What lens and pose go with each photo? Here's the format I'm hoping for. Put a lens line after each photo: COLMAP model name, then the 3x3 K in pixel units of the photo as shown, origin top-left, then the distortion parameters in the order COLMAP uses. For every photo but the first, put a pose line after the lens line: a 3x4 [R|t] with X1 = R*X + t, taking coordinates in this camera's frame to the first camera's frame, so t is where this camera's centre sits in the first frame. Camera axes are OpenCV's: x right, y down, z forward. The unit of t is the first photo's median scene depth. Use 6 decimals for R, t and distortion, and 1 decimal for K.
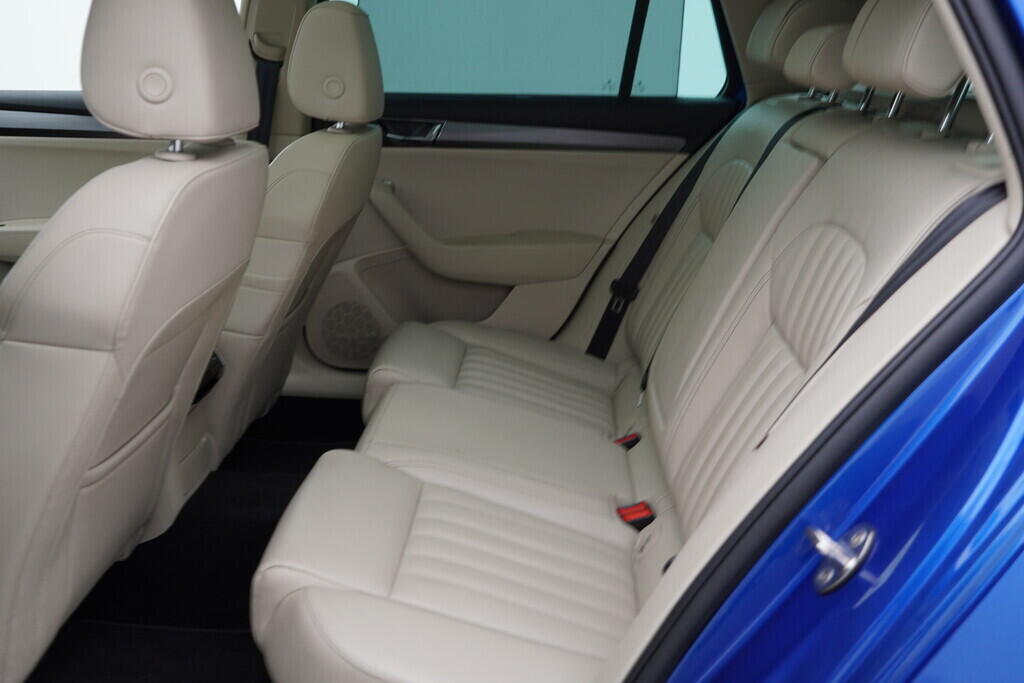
lens RADIAL K [[1042.5, 0, 512.0], [0, 1042.5, 341.5], [0, 0, 1]] dist [-0.012563, 0.006992]
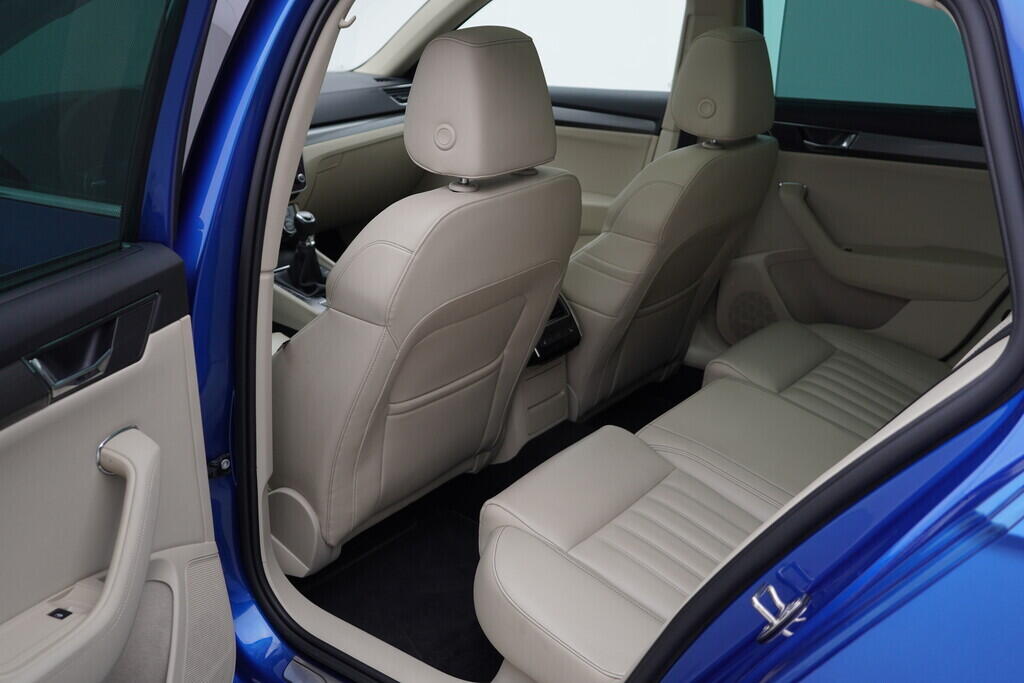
lens RADIAL K [[1042.5, 0, 512.0], [0, 1042.5, 341.5], [0, 0, 1]] dist [-0.012563, 0.006992]
pose [[0.824679, 0.167108, -0.540351, 0.312906], [-0.137220, 0.985928, 0.095482, -0.076285], [0.548703, -0.004595, 0.836005, -0.057131]]
